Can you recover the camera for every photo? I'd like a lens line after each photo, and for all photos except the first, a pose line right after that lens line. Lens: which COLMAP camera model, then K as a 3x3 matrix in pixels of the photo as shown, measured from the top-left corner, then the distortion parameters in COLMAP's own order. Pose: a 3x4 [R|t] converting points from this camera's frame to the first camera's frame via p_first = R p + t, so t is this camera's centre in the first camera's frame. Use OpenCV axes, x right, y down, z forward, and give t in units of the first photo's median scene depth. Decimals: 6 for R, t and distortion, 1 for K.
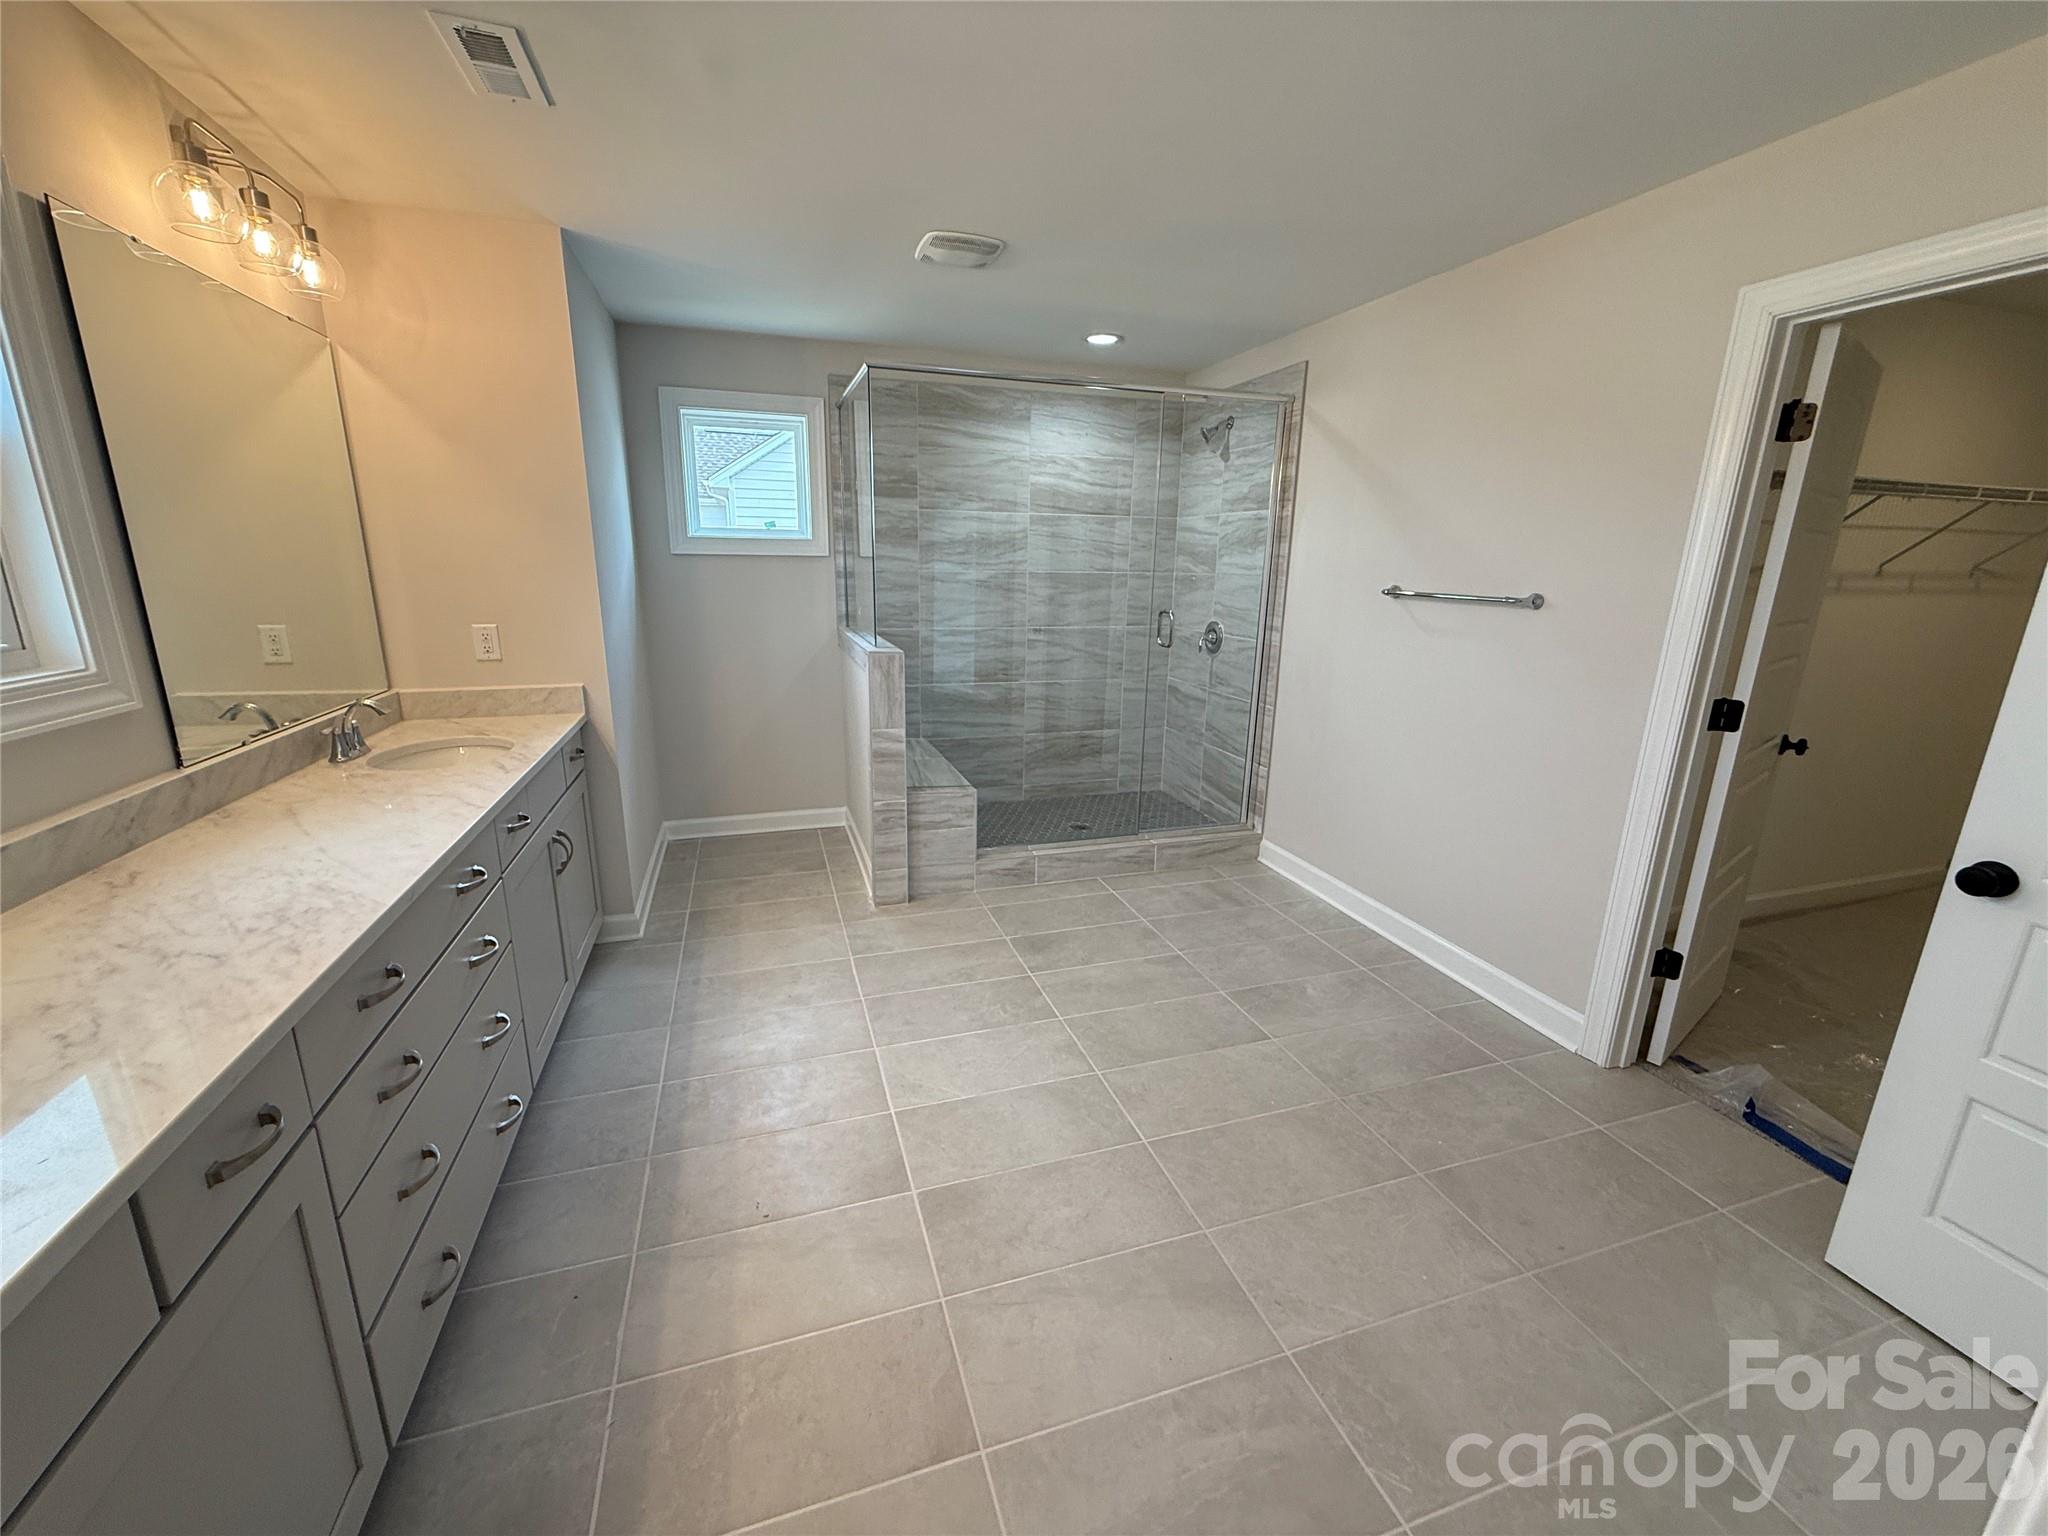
lens RADIAL K [[812.9, 0, 1016.0], [0, 812.9, 766.4], [0, 0, 1]] dist [0.000630, -0.000187]
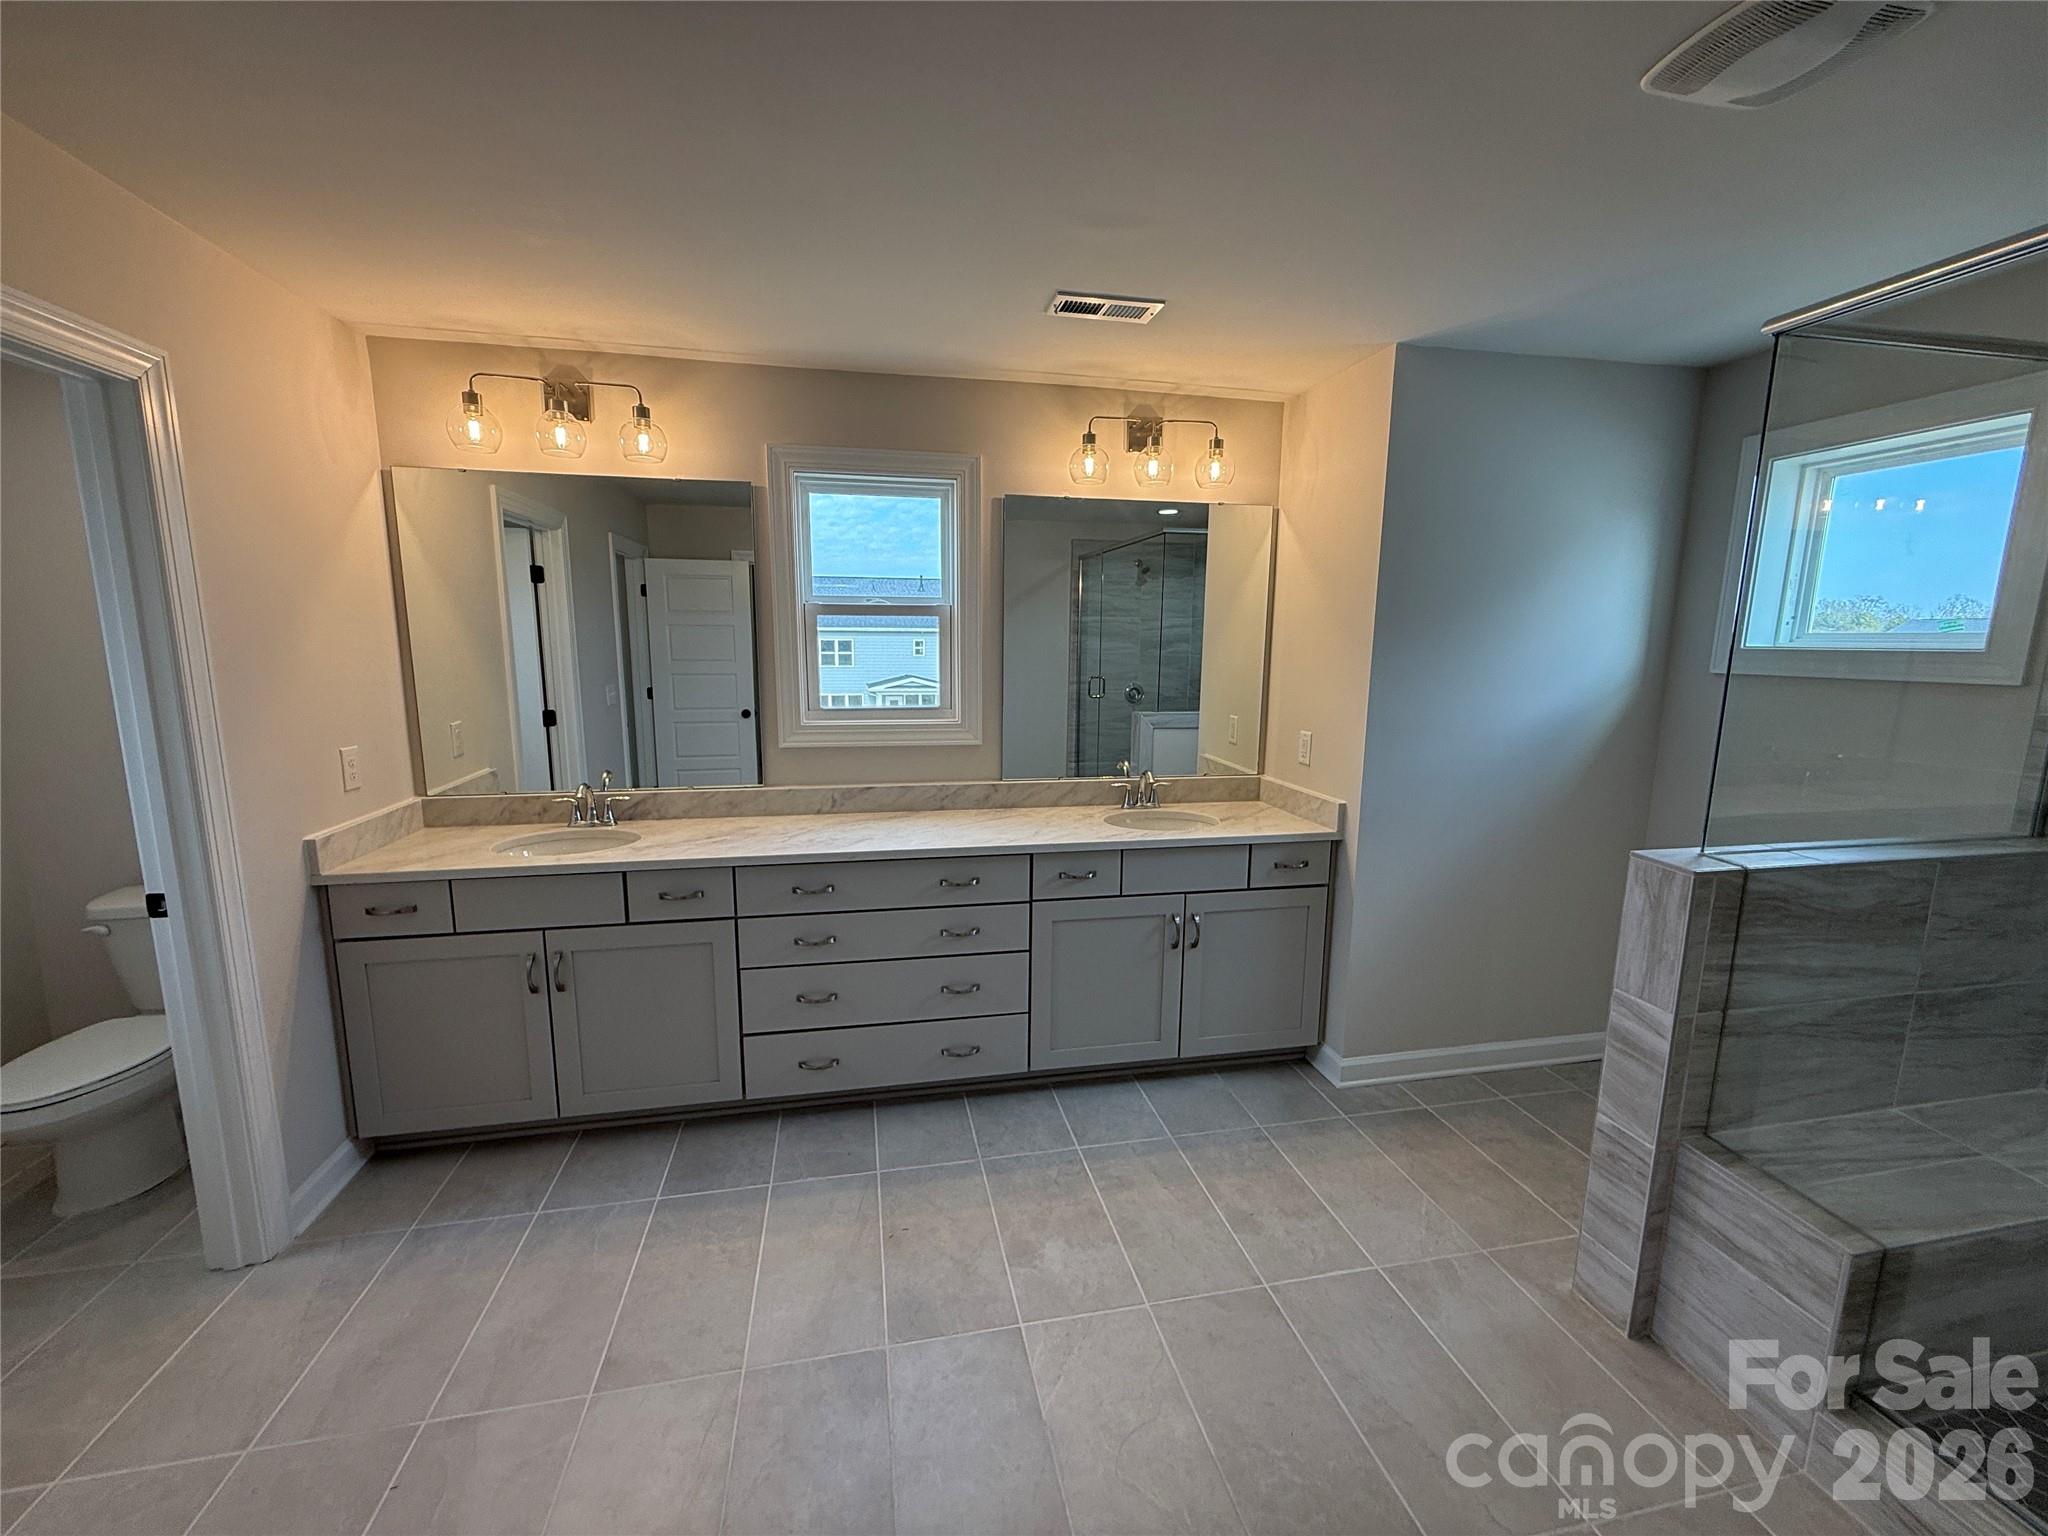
lens RADIAL K [[812.9, 0, 1016.0], [0, 812.9, 766.4], [0, 0, 1]] dist [0.000630, -0.000187]
pose [[-0.116063, 0.139028, -0.983463, 0.315588], [-0.257139, 0.952192, 0.164954, -0.139054], [0.959379, 0.272032, -0.074765, 0.476183]]
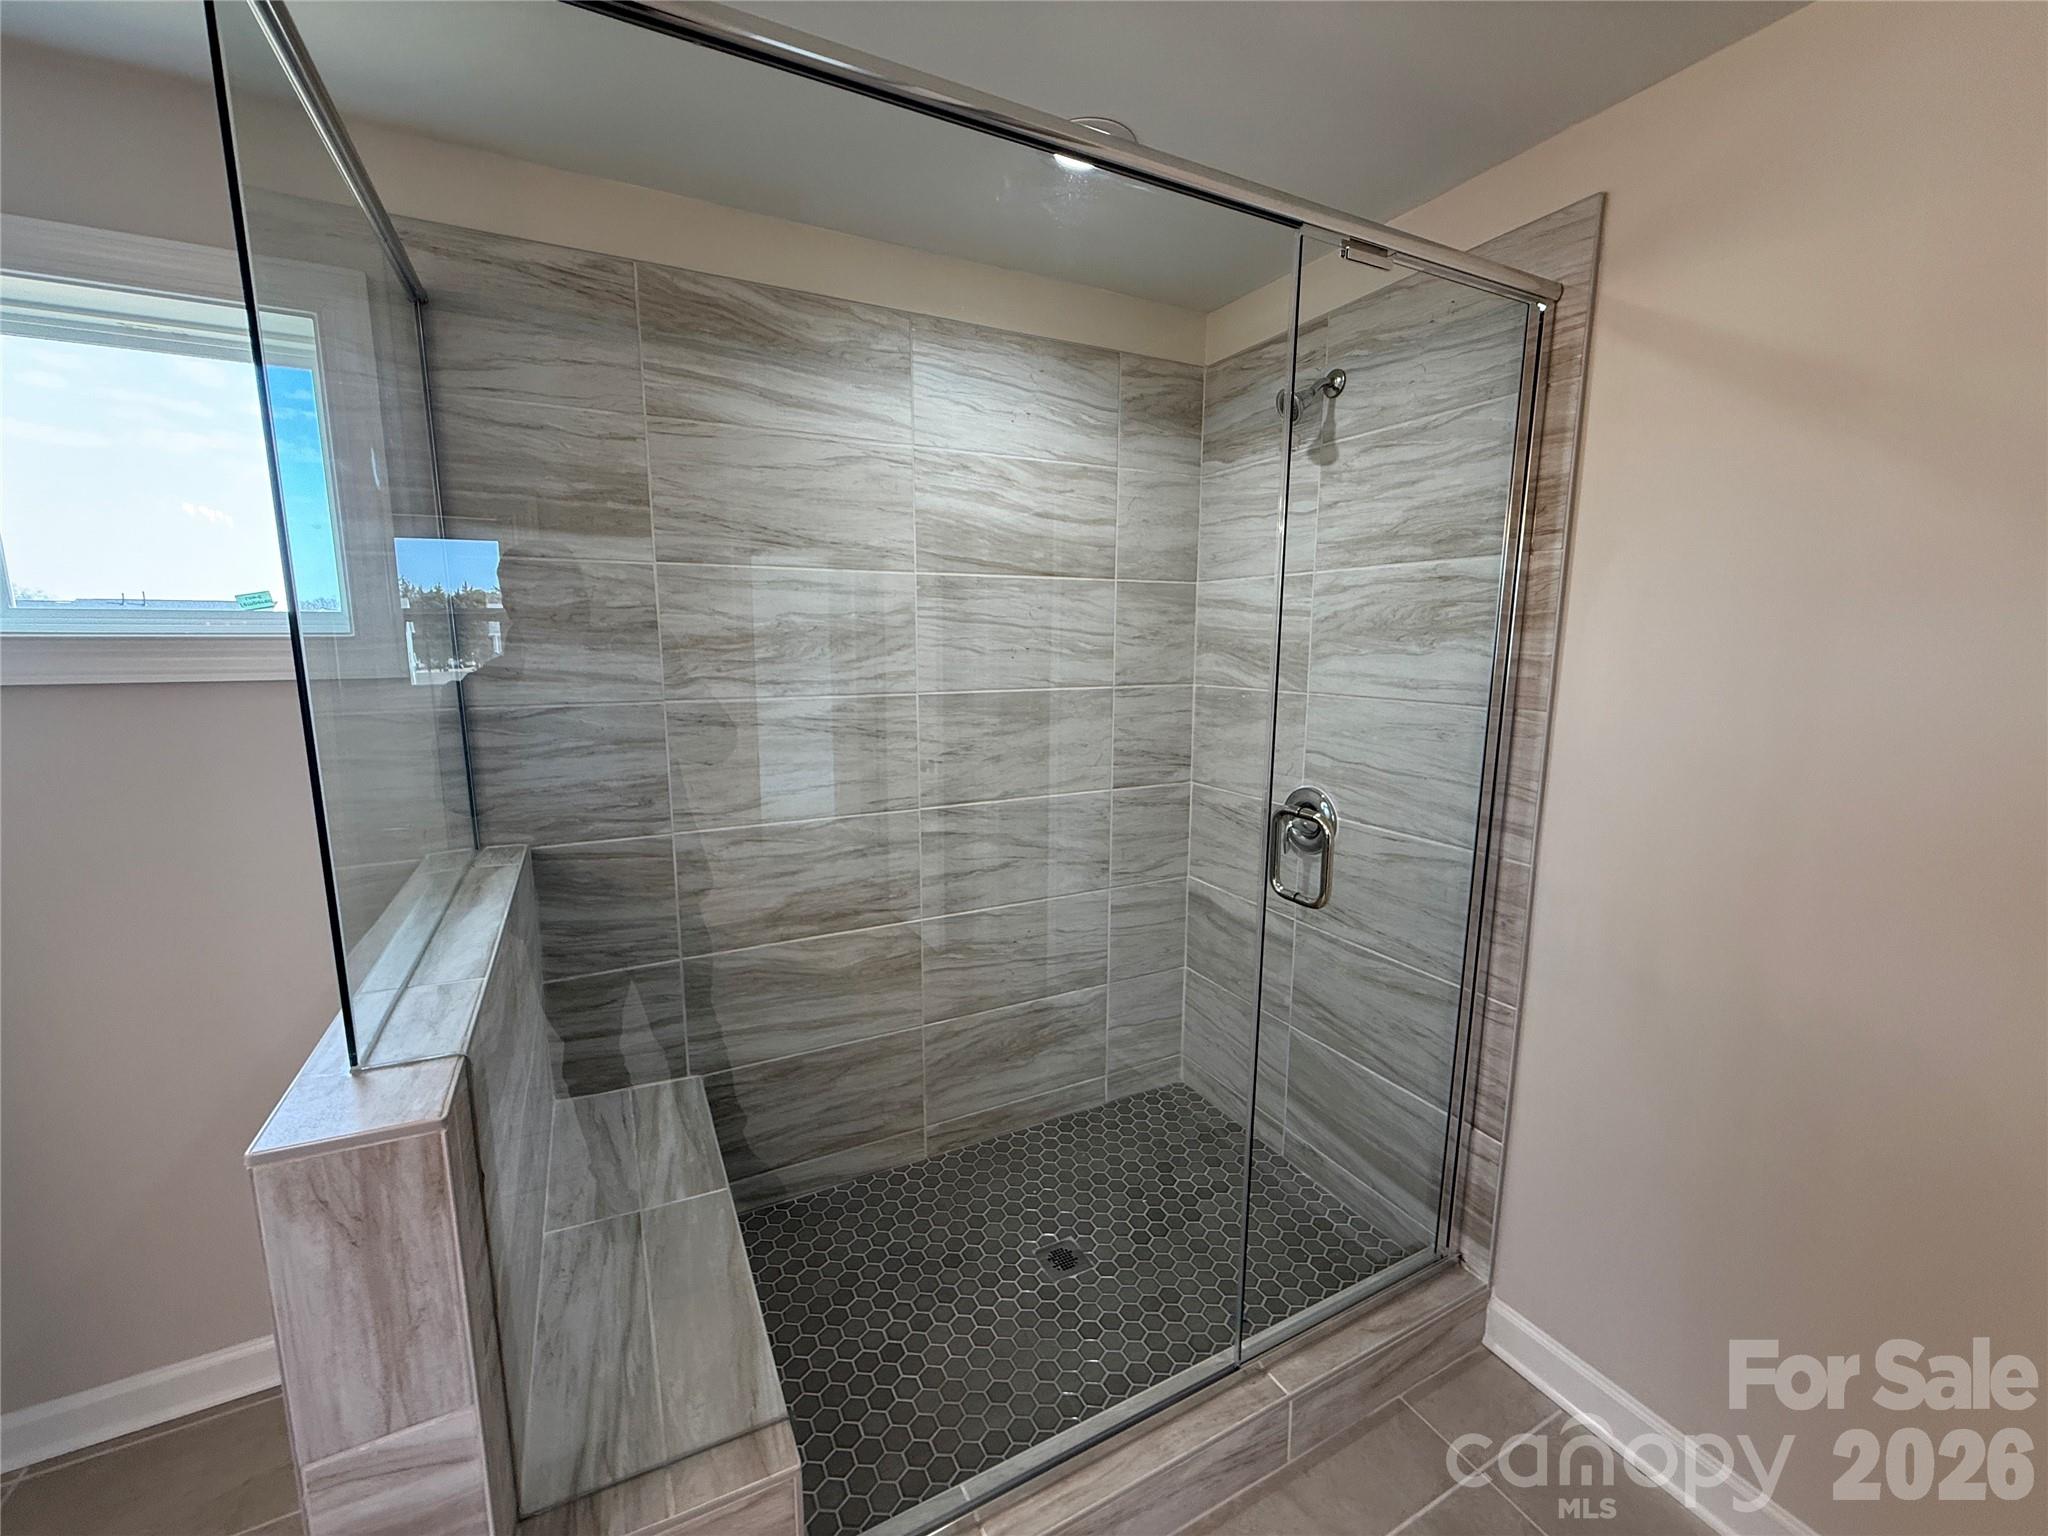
lens RADIAL K [[812.9, 0, 1016.0], [0, 812.9, 766.4], [0, 0, 1]] dist [0.000630, -0.000187]
pose [[0.986450, -0.040567, 0.158967, -0.005984], [0.054595, 0.994893, -0.084892, -0.166313], [-0.154711, 0.092420, 0.983627, 0.571048]]
